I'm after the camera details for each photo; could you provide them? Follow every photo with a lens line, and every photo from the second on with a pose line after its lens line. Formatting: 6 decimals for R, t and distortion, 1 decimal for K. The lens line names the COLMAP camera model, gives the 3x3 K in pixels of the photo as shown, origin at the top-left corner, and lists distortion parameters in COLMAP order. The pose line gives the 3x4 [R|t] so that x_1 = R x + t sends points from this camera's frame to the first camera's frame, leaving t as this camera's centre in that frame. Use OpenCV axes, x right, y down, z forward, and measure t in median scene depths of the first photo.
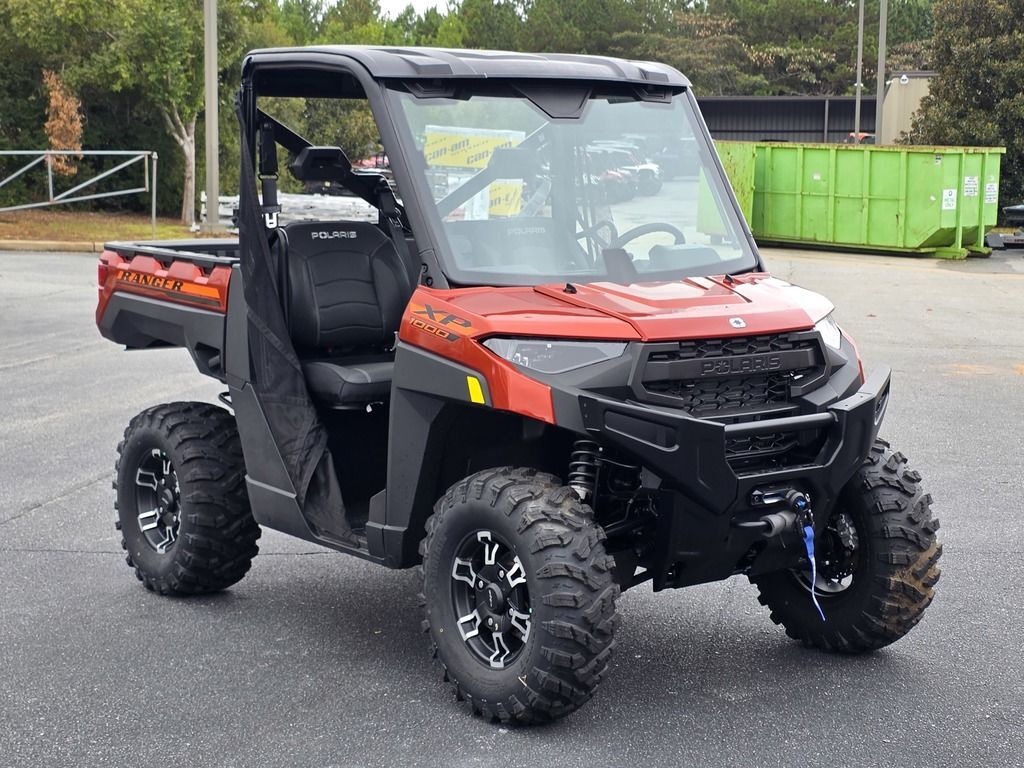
lens RADIAL K [[1938.1, 0, 512.0], [0, 1938.1, 384.0], [0, 0, 1]] dist [0.800811, 0.015594]
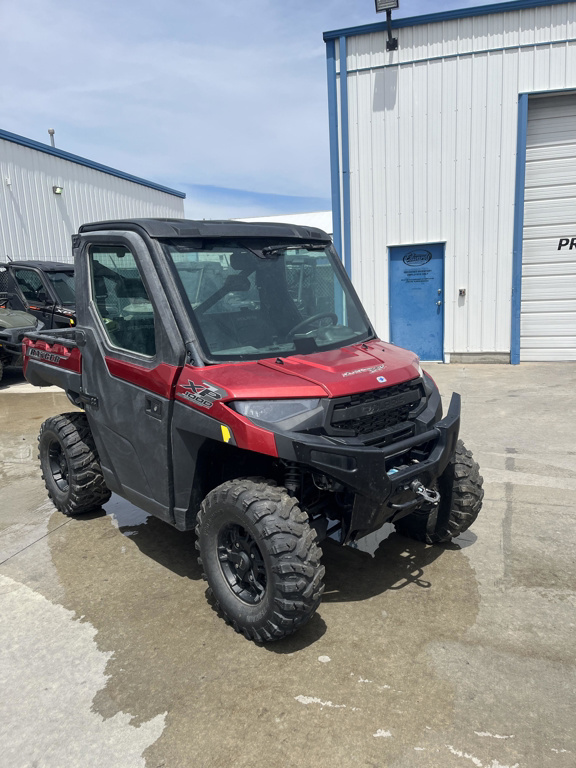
lens RADIAL K [[623.4, 0, 288.0], [0, 623.4, 384.0], [0, 0, 1]] dist [0.031632, 0.003962]
pose [[0.993171, -0.062668, 0.098407, -0.015795], [0.054345, 0.994890, 0.085087, -0.076250], [-0.103237, -0.079158, 0.991502, 0.480526]]
